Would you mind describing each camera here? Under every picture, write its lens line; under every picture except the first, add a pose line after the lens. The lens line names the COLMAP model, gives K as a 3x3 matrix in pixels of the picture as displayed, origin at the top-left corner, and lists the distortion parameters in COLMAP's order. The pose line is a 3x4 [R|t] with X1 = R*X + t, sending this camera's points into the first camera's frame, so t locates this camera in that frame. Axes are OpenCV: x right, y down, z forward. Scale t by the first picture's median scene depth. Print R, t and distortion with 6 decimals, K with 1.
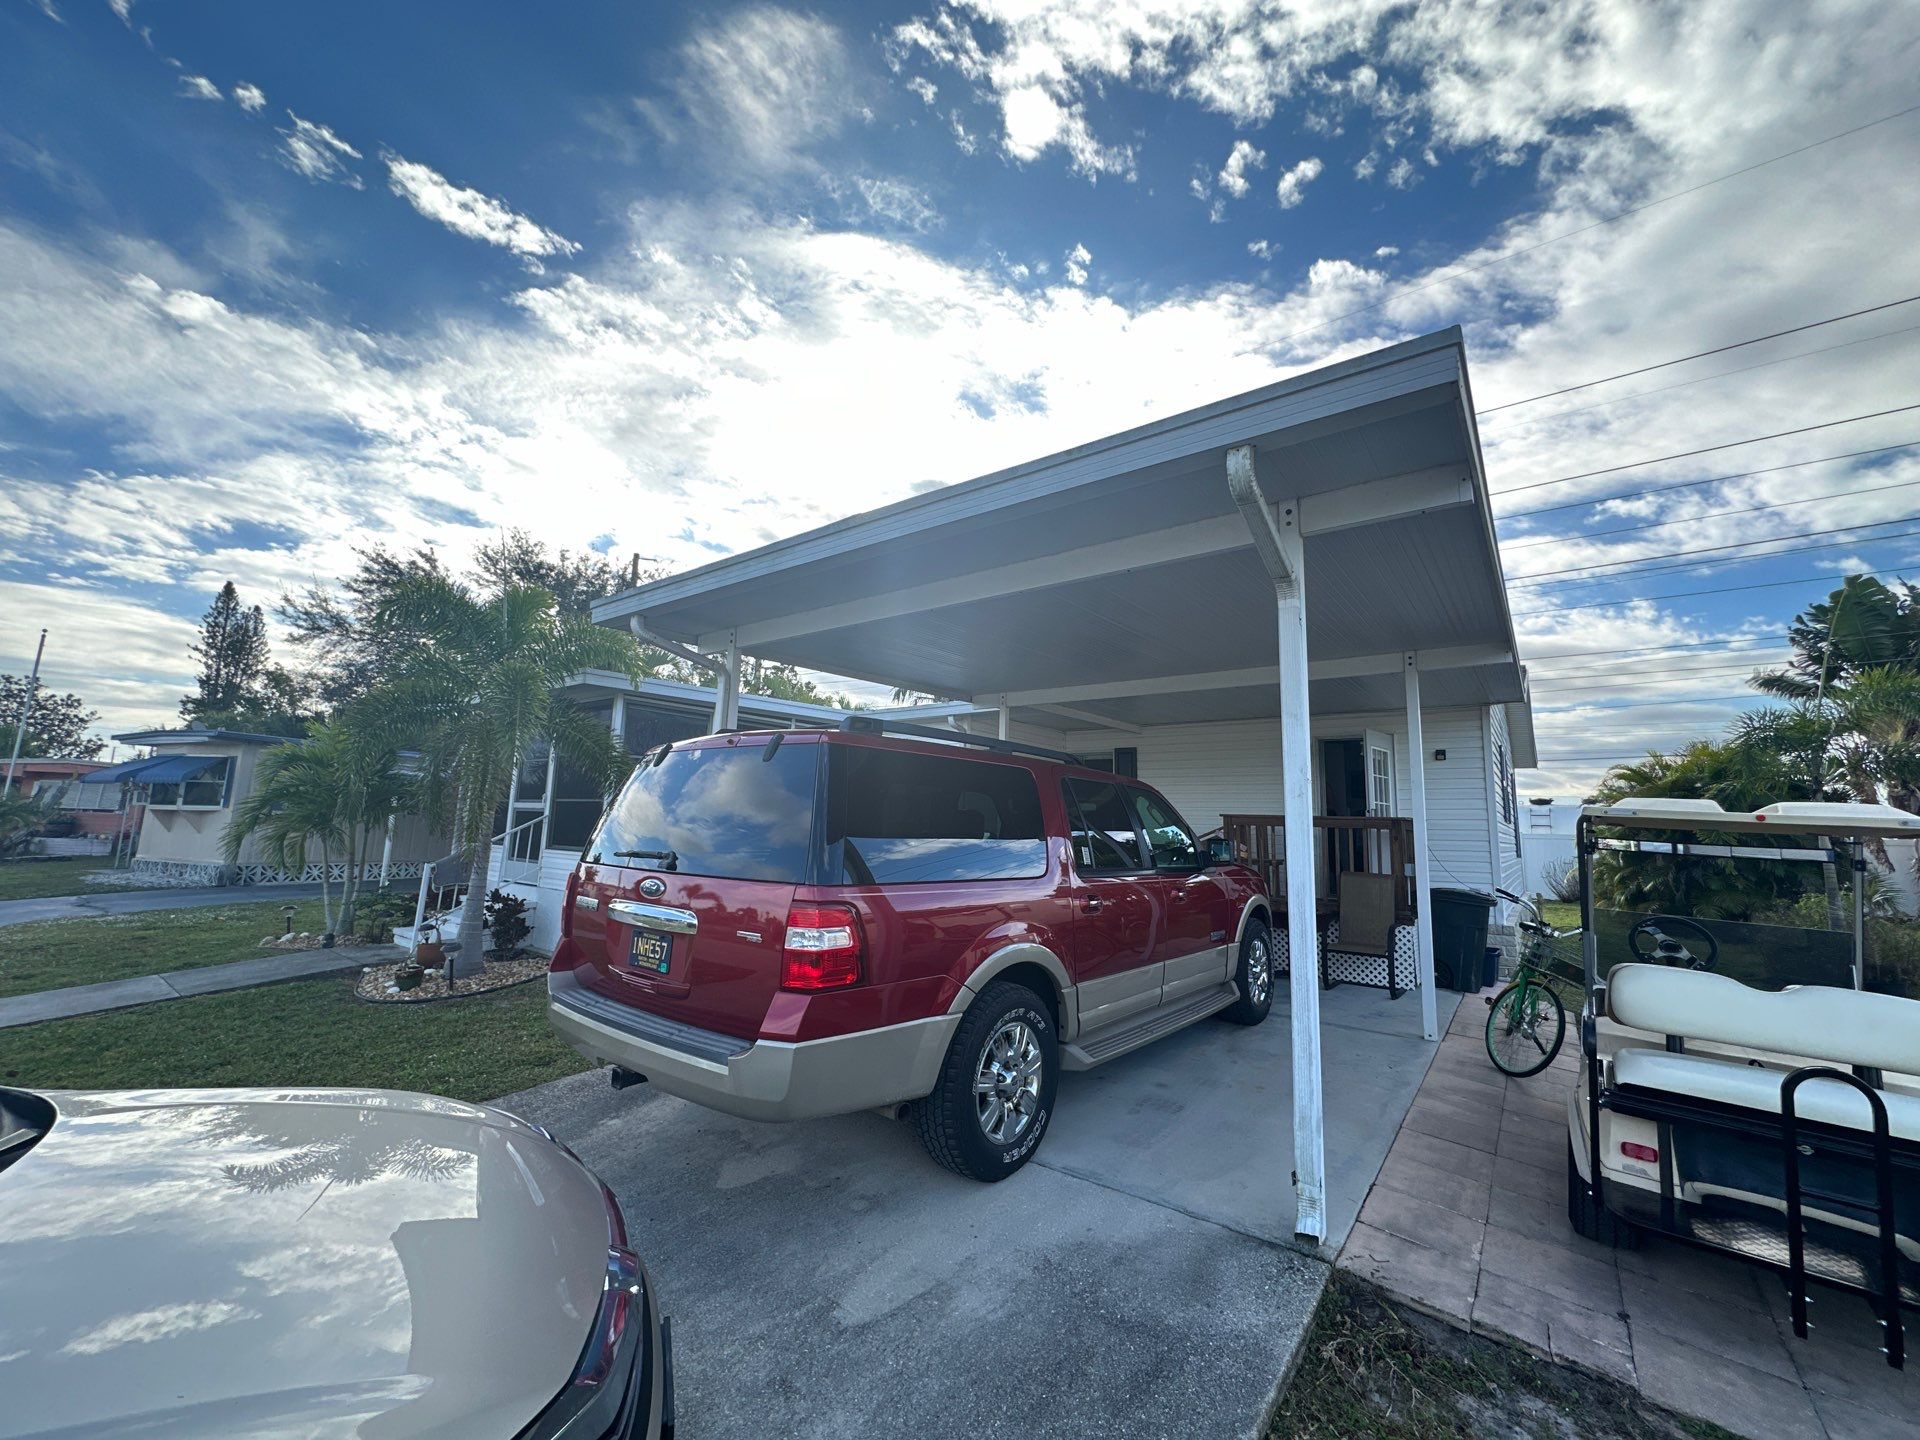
lens RADIAL K [[771.3, 0, 961.0], [0, 771.3, 711.4], [0, 0, 1]] dist [-0.000858, -0.000082]
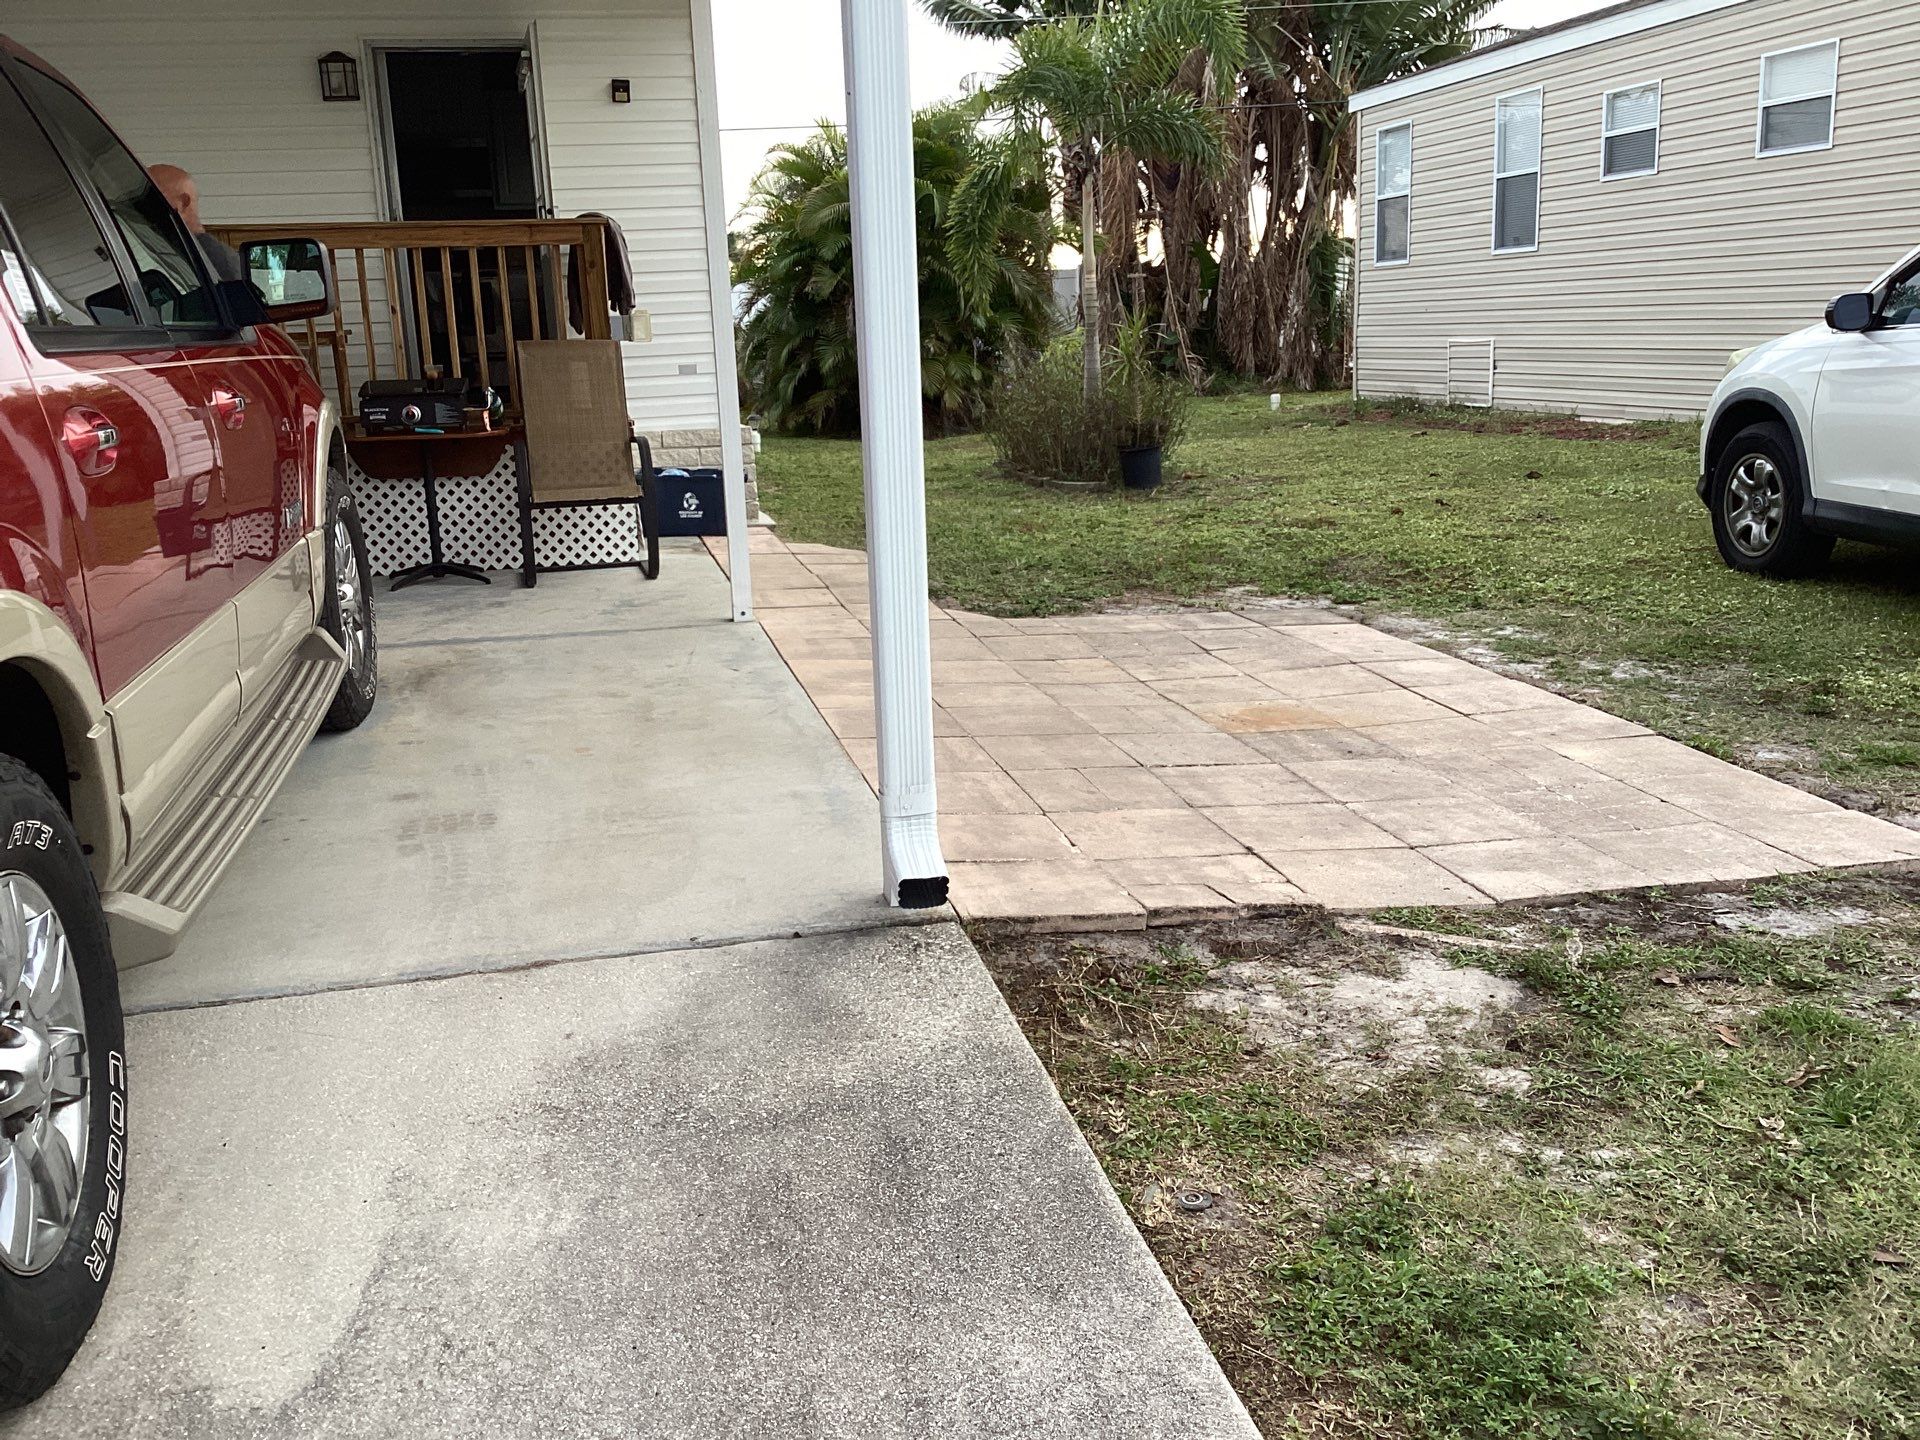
lens RADIAL K [[1741.3, 0, 942.1], [0, 1741.3, 754.2], [0, 0, 1]] dist [0.140961, -0.305775]
pose [[0.639357, -0.236711, 0.731567, -0.456676], [-0.053017, 0.935598, 0.349063, 0.142994], [-0.767080, -0.261961, 0.585631, 0.272927]]
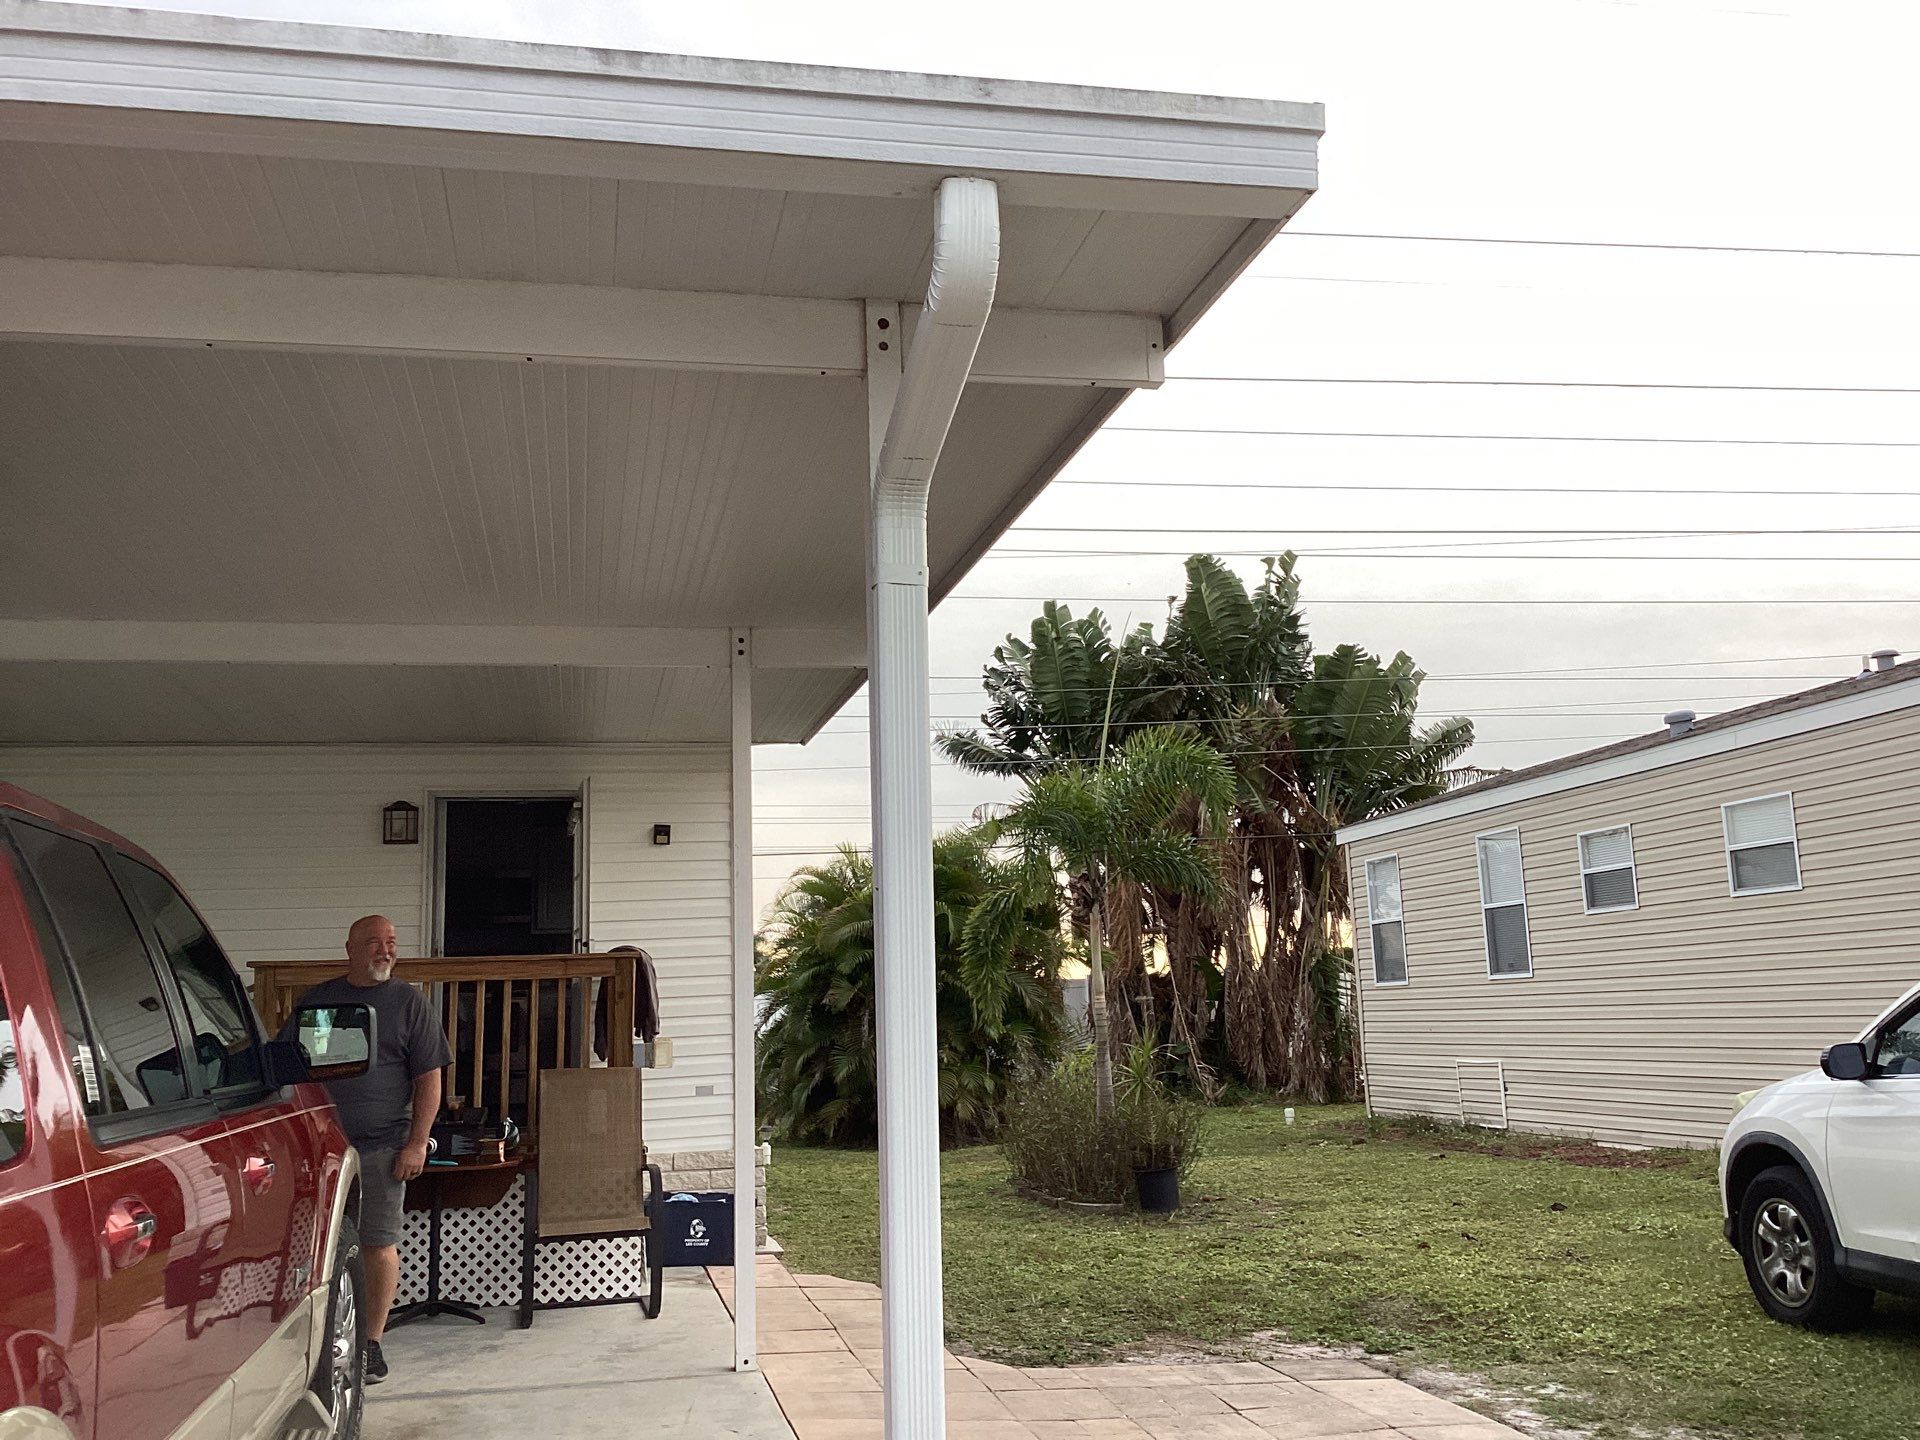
lens RADIAL K [[1754.7, 0, 947.2], [0, 1754.7, 716.6], [0, 0, 1]] dist [0.135758, -0.297385]
pose [[0.642616, 0.077675, 0.762241, -0.500498], [-0.061273, 0.996872, -0.049928, 0.067878], [-0.763735, -0.014620, 0.645365, 0.249580]]
